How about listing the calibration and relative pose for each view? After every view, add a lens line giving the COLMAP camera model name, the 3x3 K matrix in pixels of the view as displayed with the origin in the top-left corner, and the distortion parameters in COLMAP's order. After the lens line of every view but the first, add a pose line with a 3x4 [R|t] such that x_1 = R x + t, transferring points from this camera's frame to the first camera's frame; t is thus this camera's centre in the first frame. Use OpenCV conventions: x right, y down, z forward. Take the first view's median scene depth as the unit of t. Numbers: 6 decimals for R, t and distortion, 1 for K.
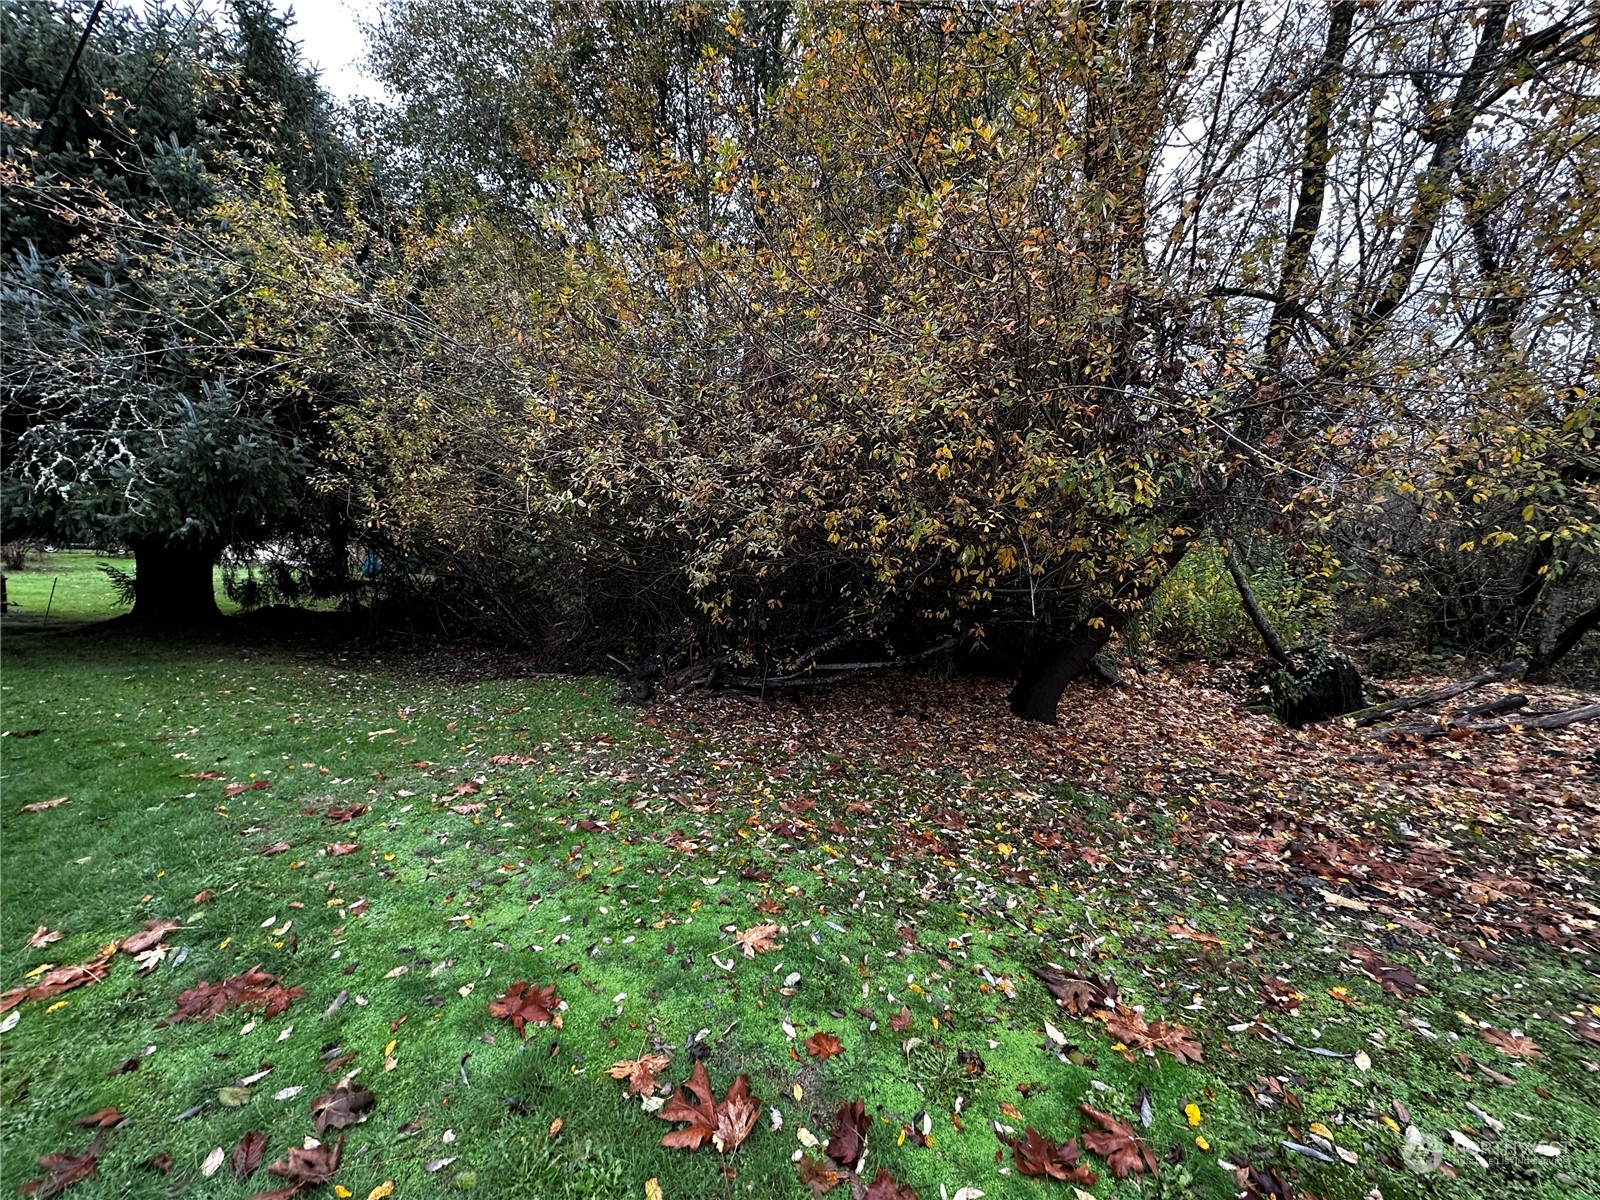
lens RADIAL K [[633.7, 0, 800.0], [0, 633.7, 600.0], [0, 0, 1]] dist [-0.002563, -0.000181]
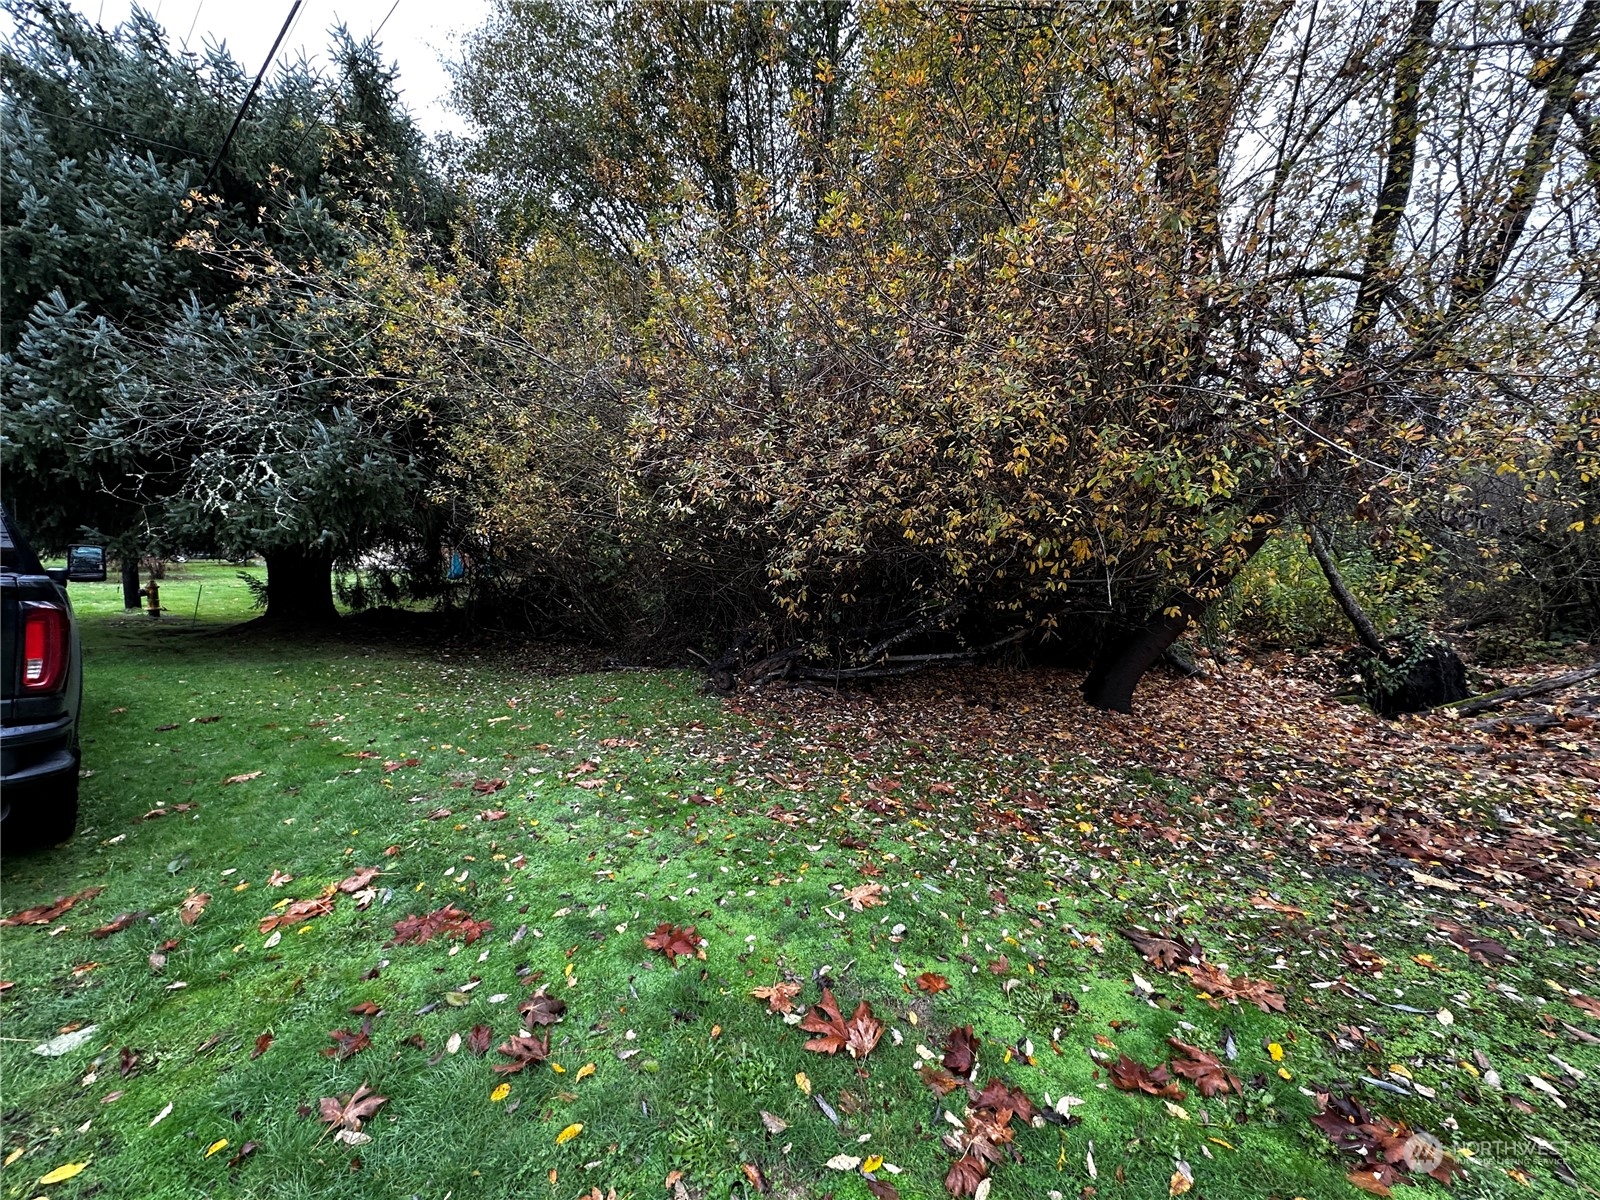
lens RADIAL K [[633.7, 0, 800.0], [0, 633.7, 600.0], [0, 0, 1]] dist [-0.002563, -0.000181]
pose [[0.995748, -0.015763, -0.090765, -0.043863], [0.016509, 0.999836, 0.007475, 0.000353], [0.090633, -0.008941, 0.995844, -0.078975]]
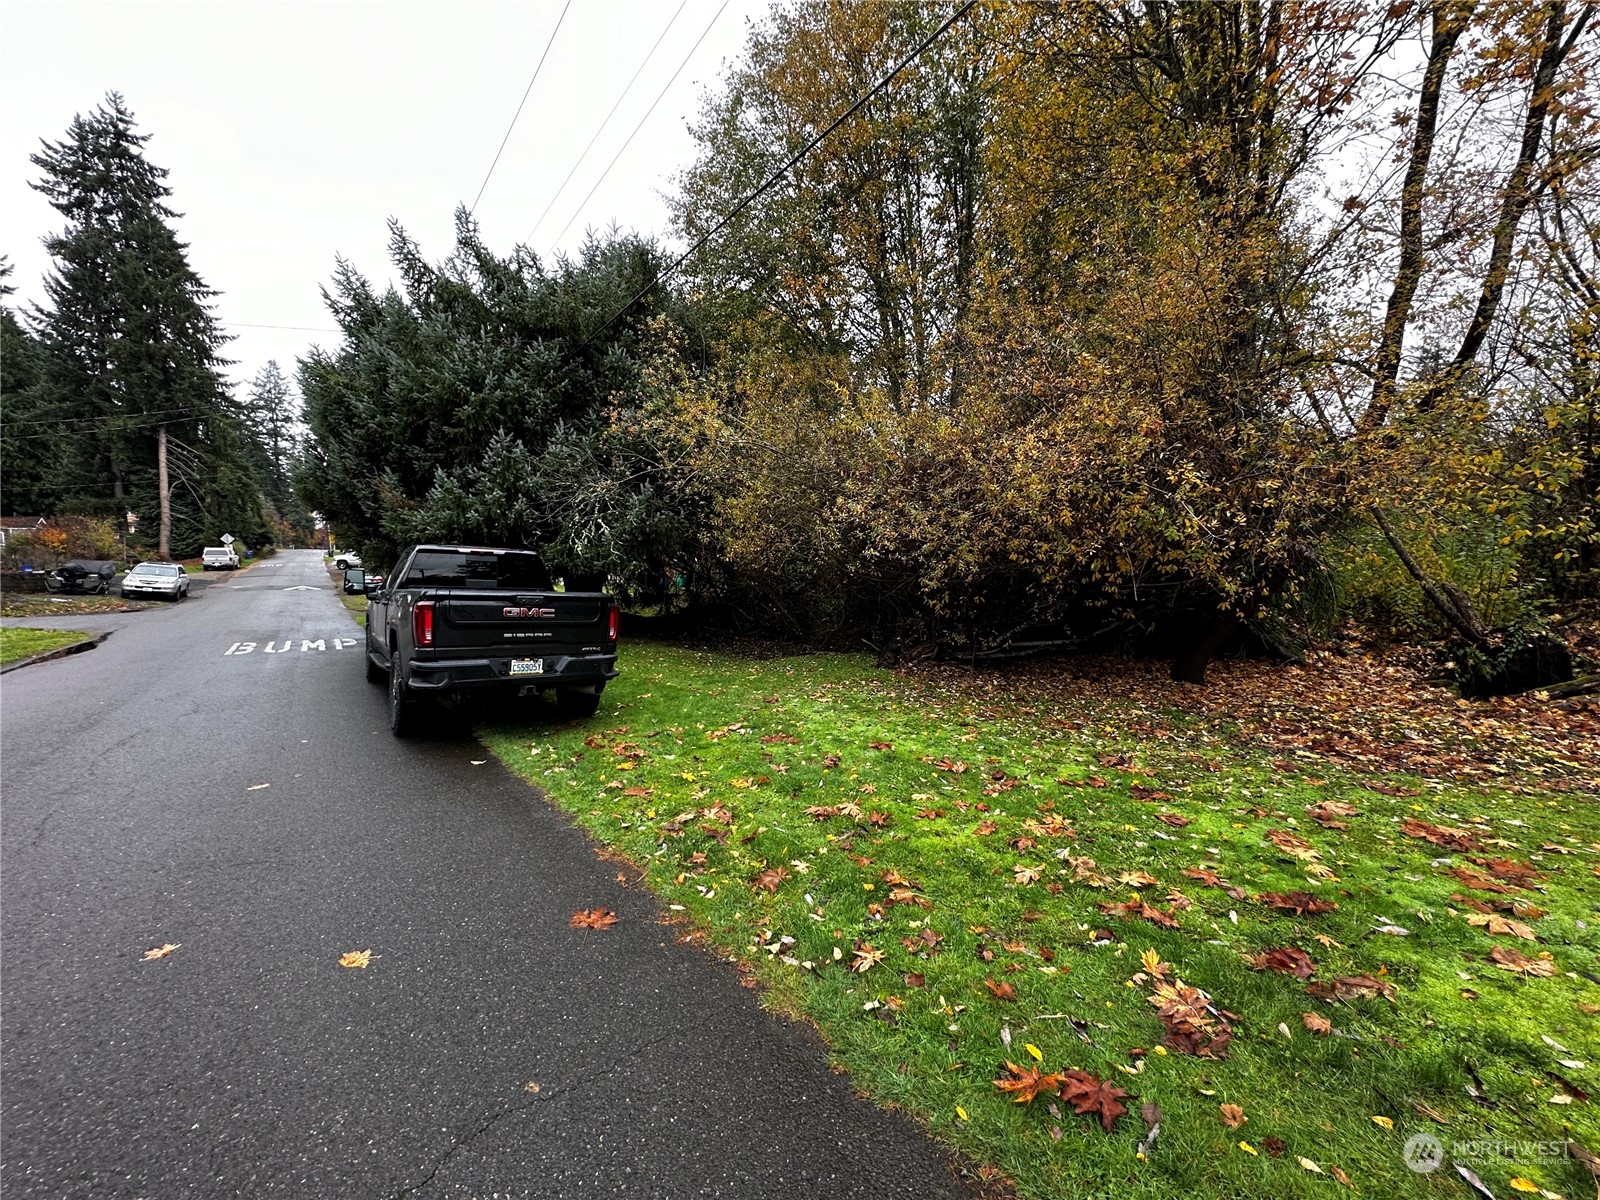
lens RADIAL K [[633.7, 0, 800.0], [0, 633.7, 600.0], [0, 0, 1]] dist [-0.002563, -0.000181]
pose [[0.944914, -0.029999, -0.325940, 0.081759], [0.028577, 0.999550, -0.009153, 0.014499], [0.326067, -0.000666, 0.945346, -0.916652]]
